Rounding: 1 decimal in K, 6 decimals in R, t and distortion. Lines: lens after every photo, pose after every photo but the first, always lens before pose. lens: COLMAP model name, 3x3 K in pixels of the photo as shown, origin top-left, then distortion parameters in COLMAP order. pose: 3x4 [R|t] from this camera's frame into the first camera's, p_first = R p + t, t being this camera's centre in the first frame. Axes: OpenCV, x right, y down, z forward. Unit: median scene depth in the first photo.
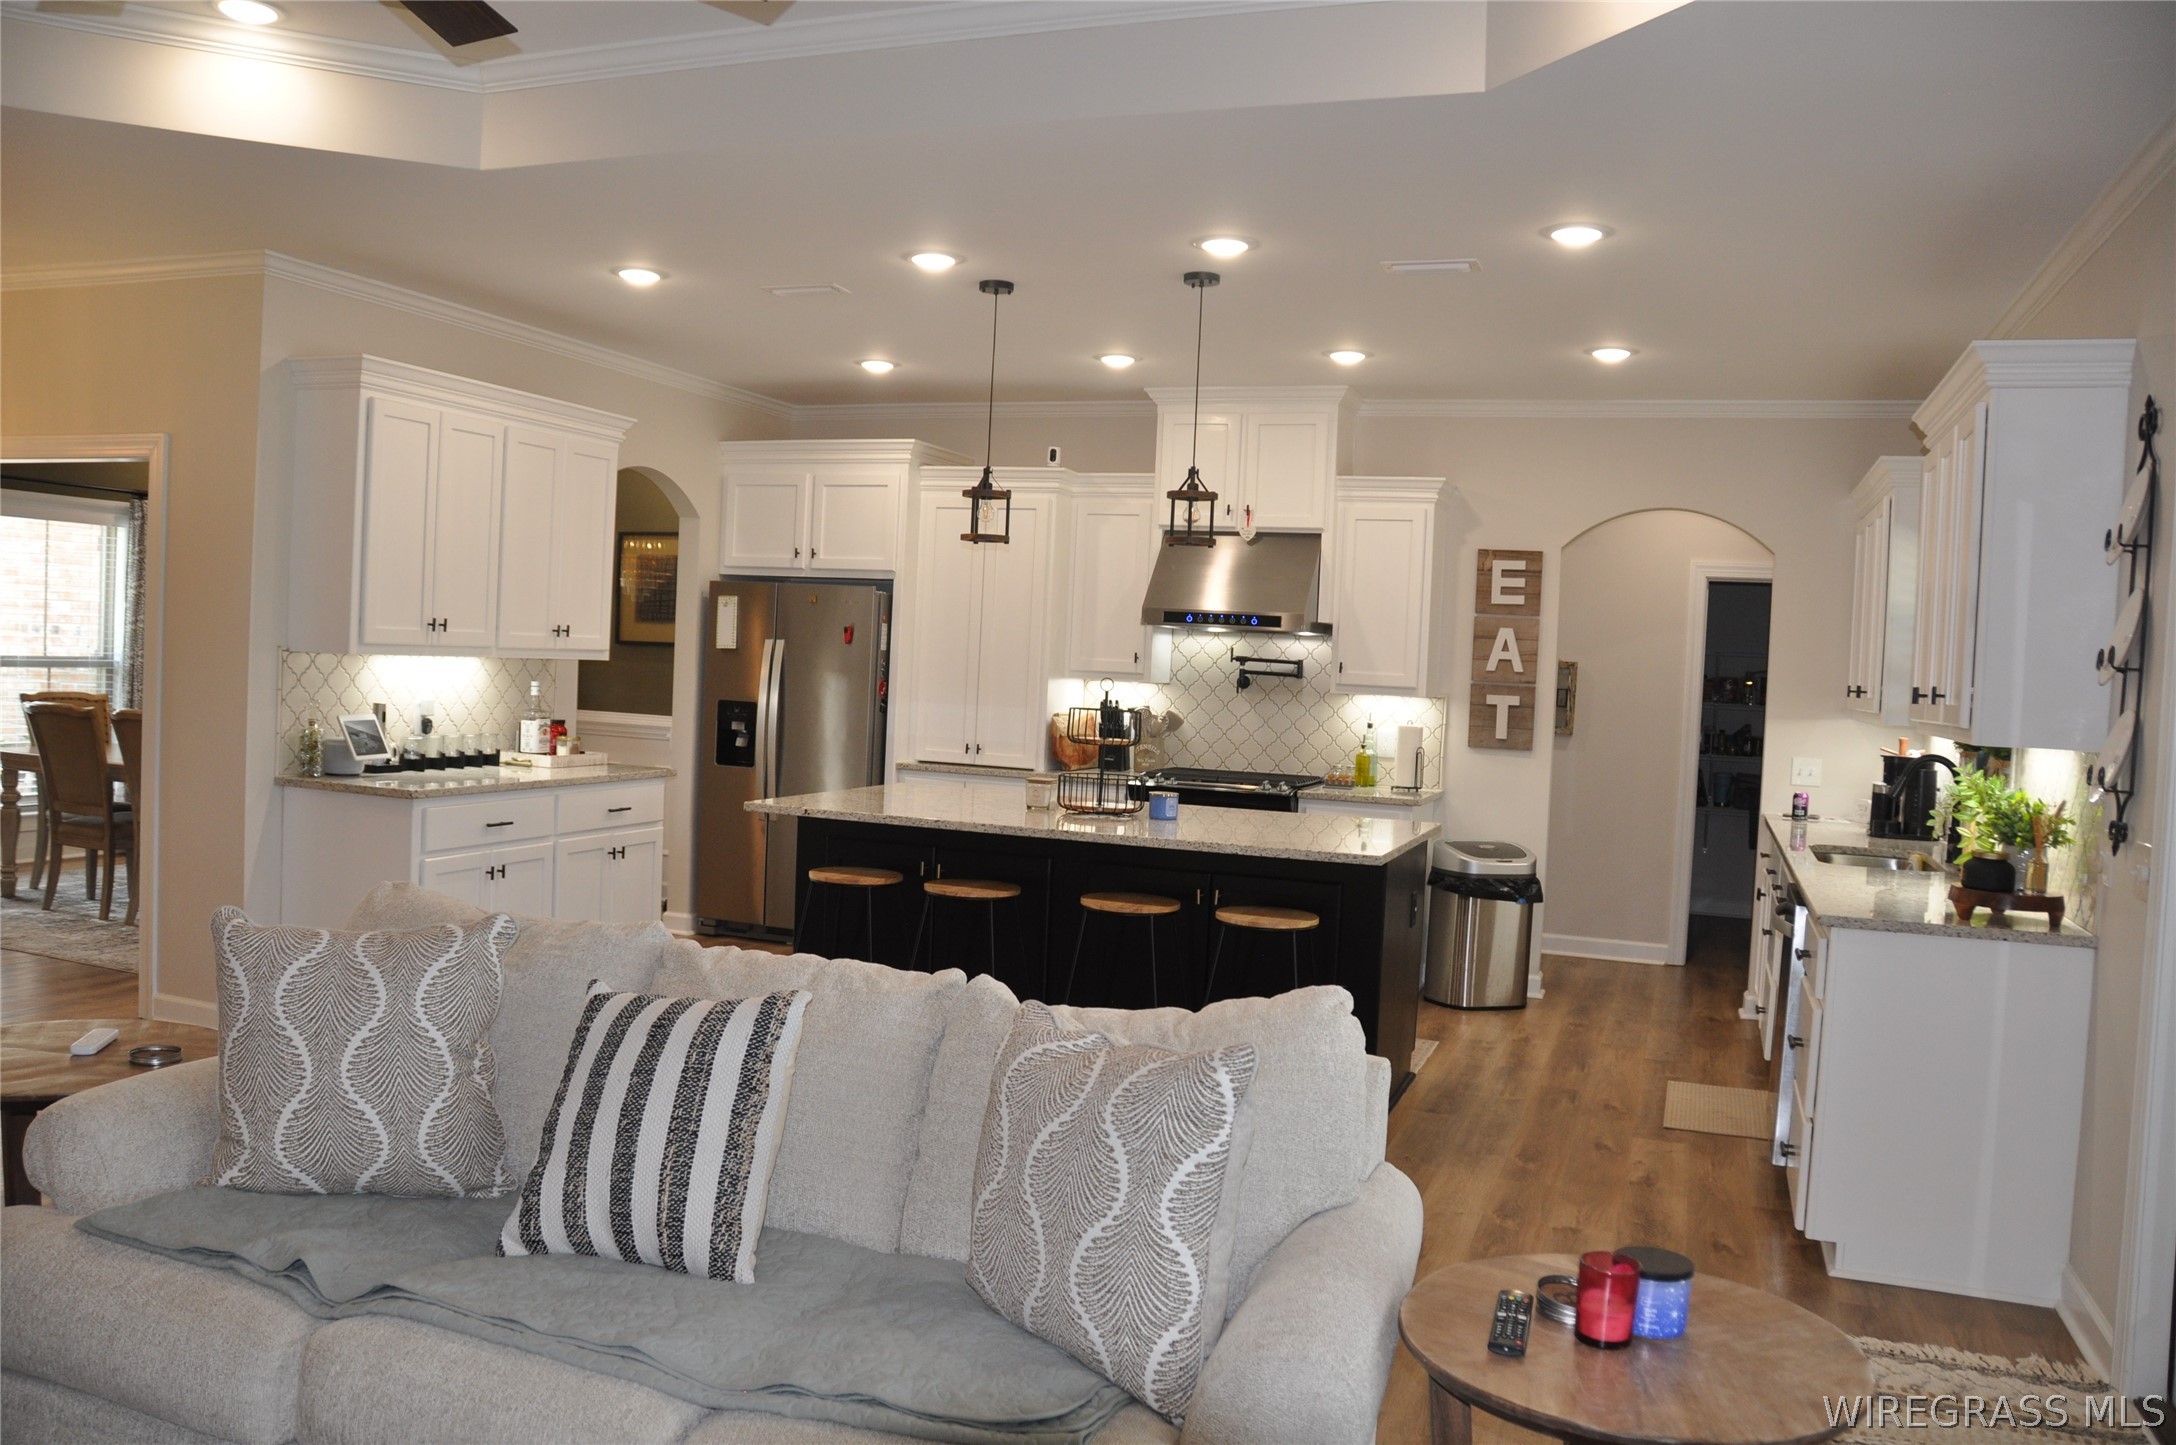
lens RADIAL K [[1688.7, 0, 1070.6], [0, 1688.7, 721.0], [0, 0, 1]] dist [-0.161664, 0.115633]
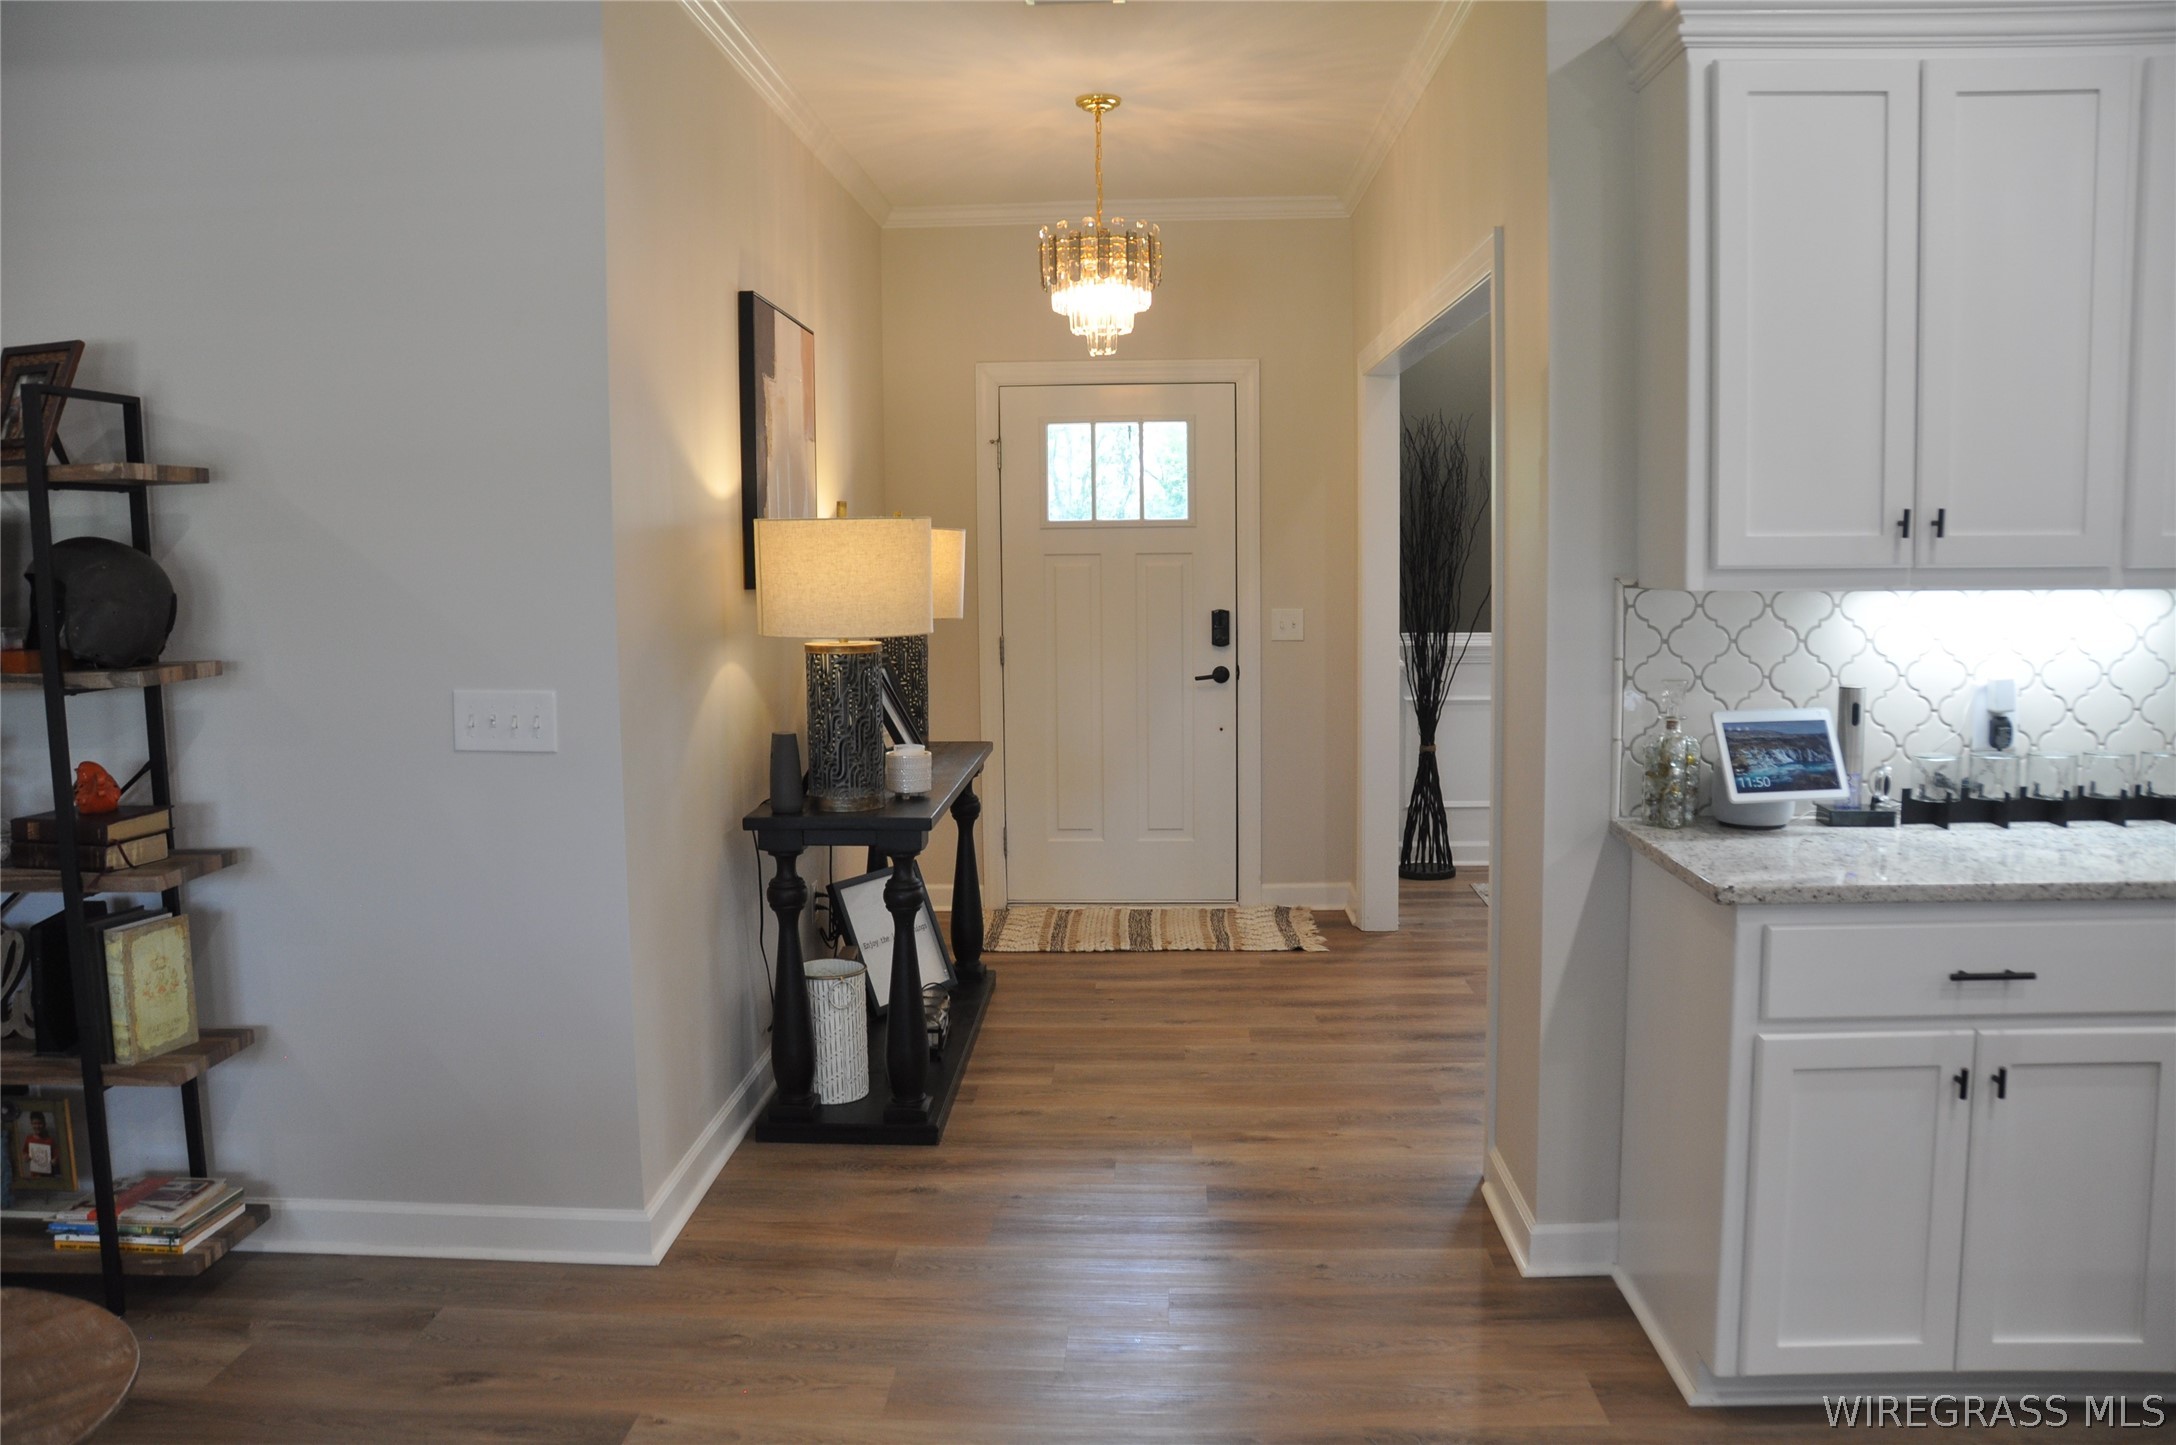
lens RADIAL K [[1688.7, 0, 1070.6], [0, 1688.7, 721.0], [0, 0, 1]] dist [-0.161664, 0.115633]
pose [[0.299413, 0.050434, -0.952790, -0.015343], [-0.007043, 0.998692, 0.050651, -0.025990], [0.954098, -0.008455, 0.299377, 0.674193]]
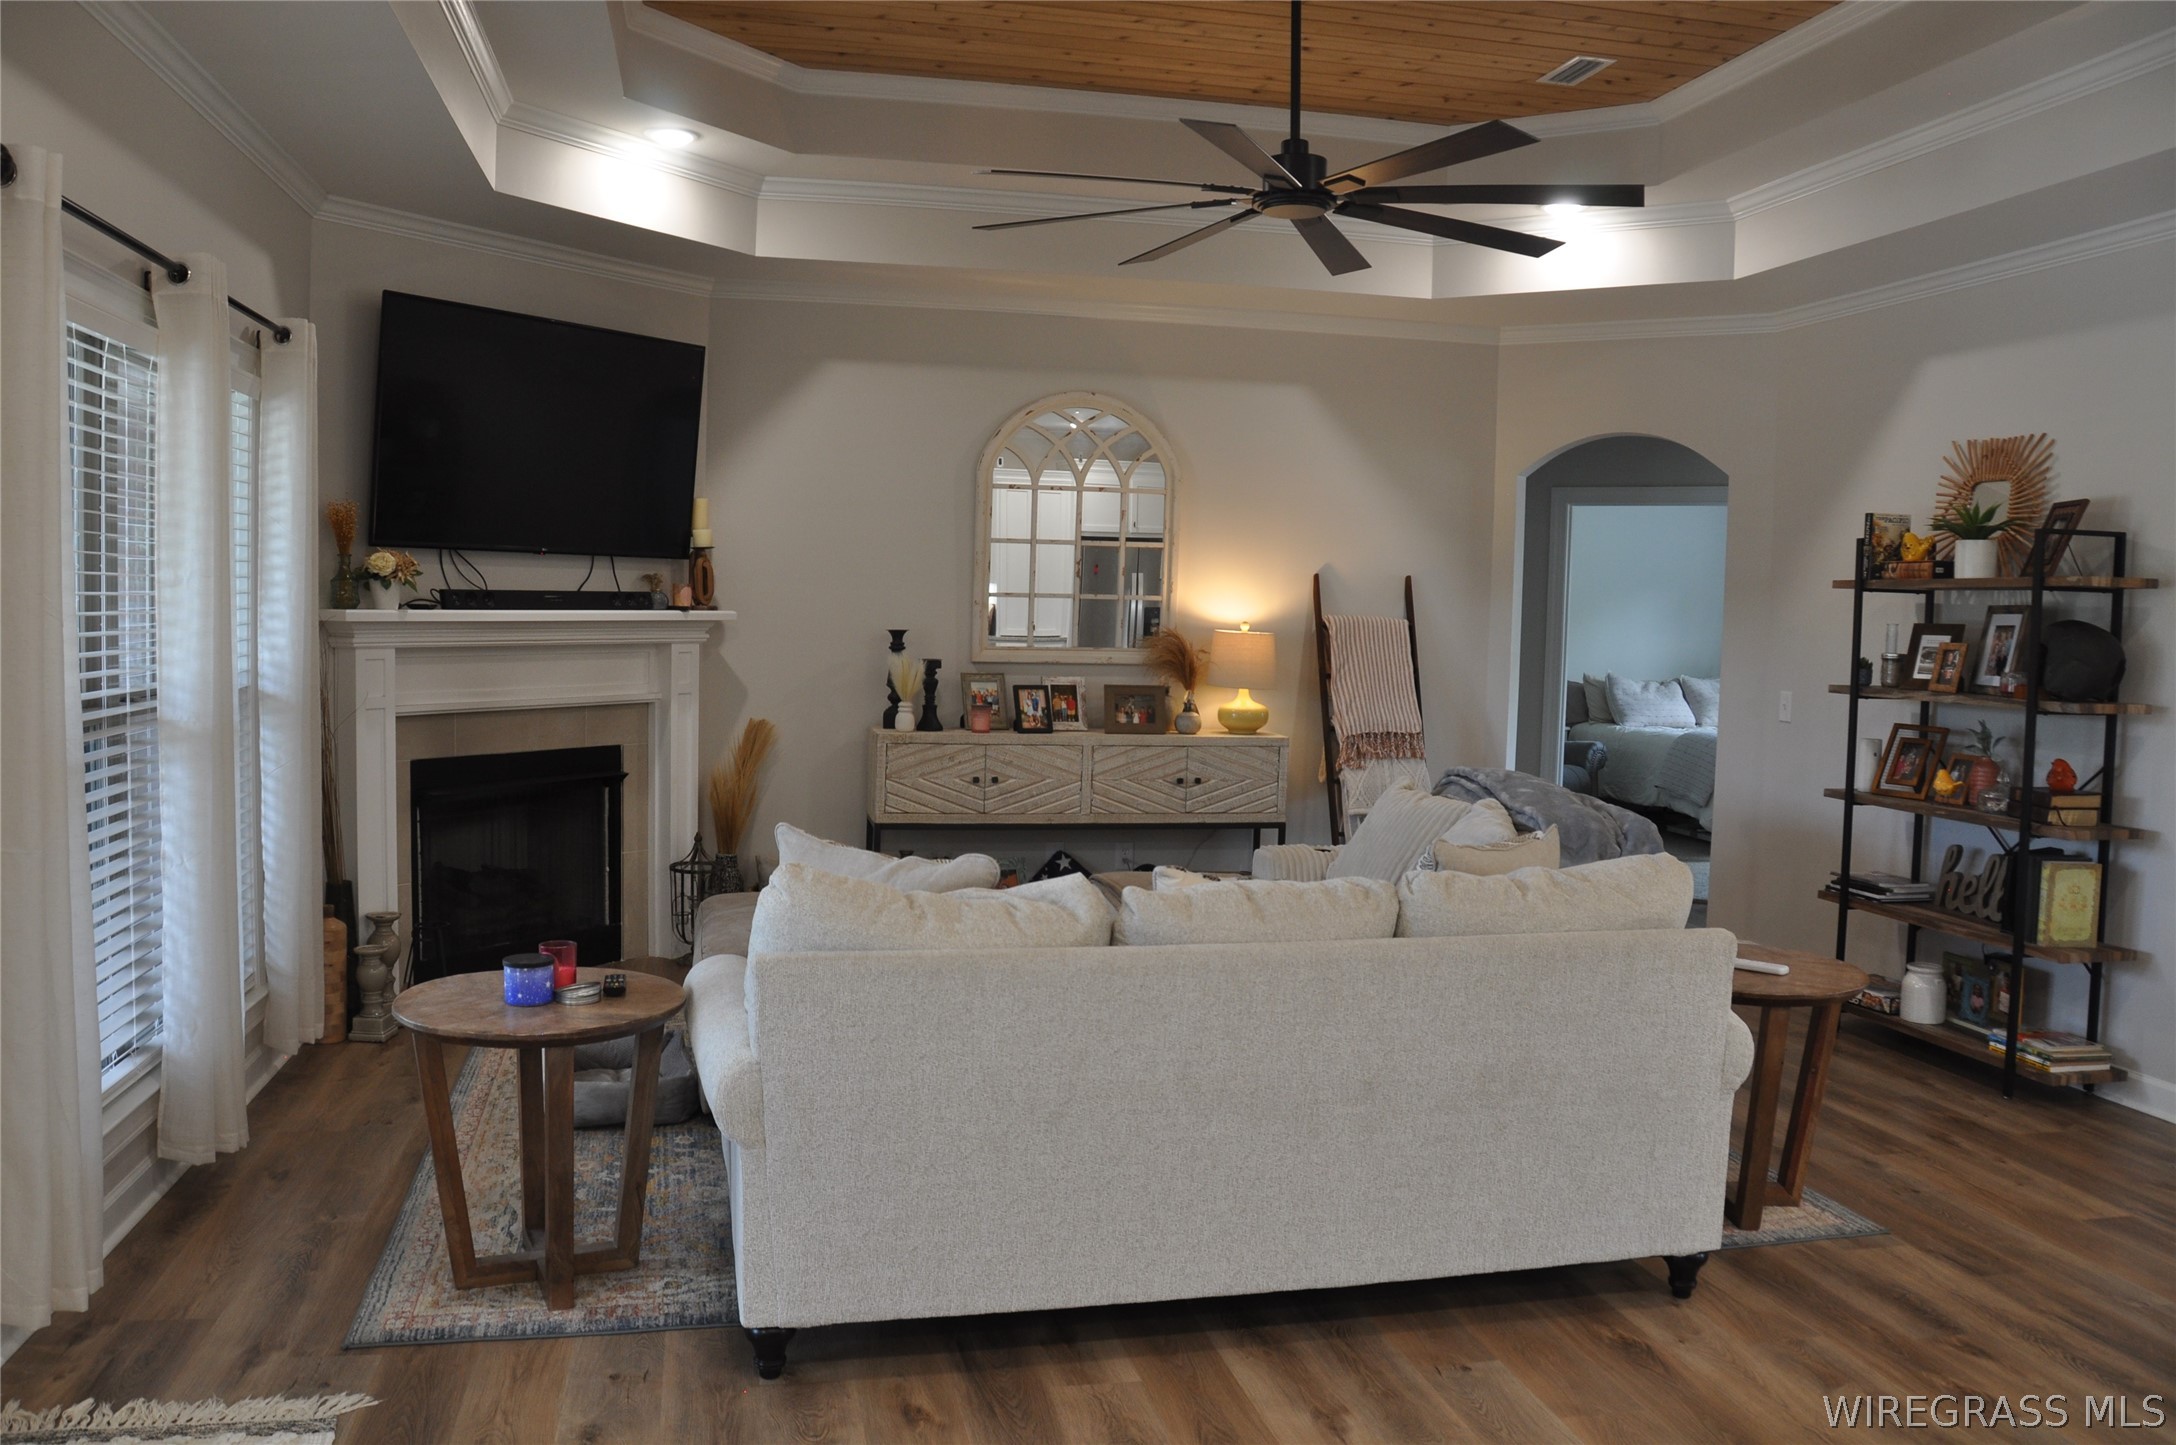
lens RADIAL K [[1688.7, 0, 1070.6], [0, 1688.7, 721.0], [0, 0, 1]] dist [-0.161664, 0.115633]
pose [[-0.841620, -0.028077, -0.539340, 0.293448], [-0.081928, 0.993728, 0.076113, -0.025644], [0.533820, 0.108246, -0.838641, 0.968627]]
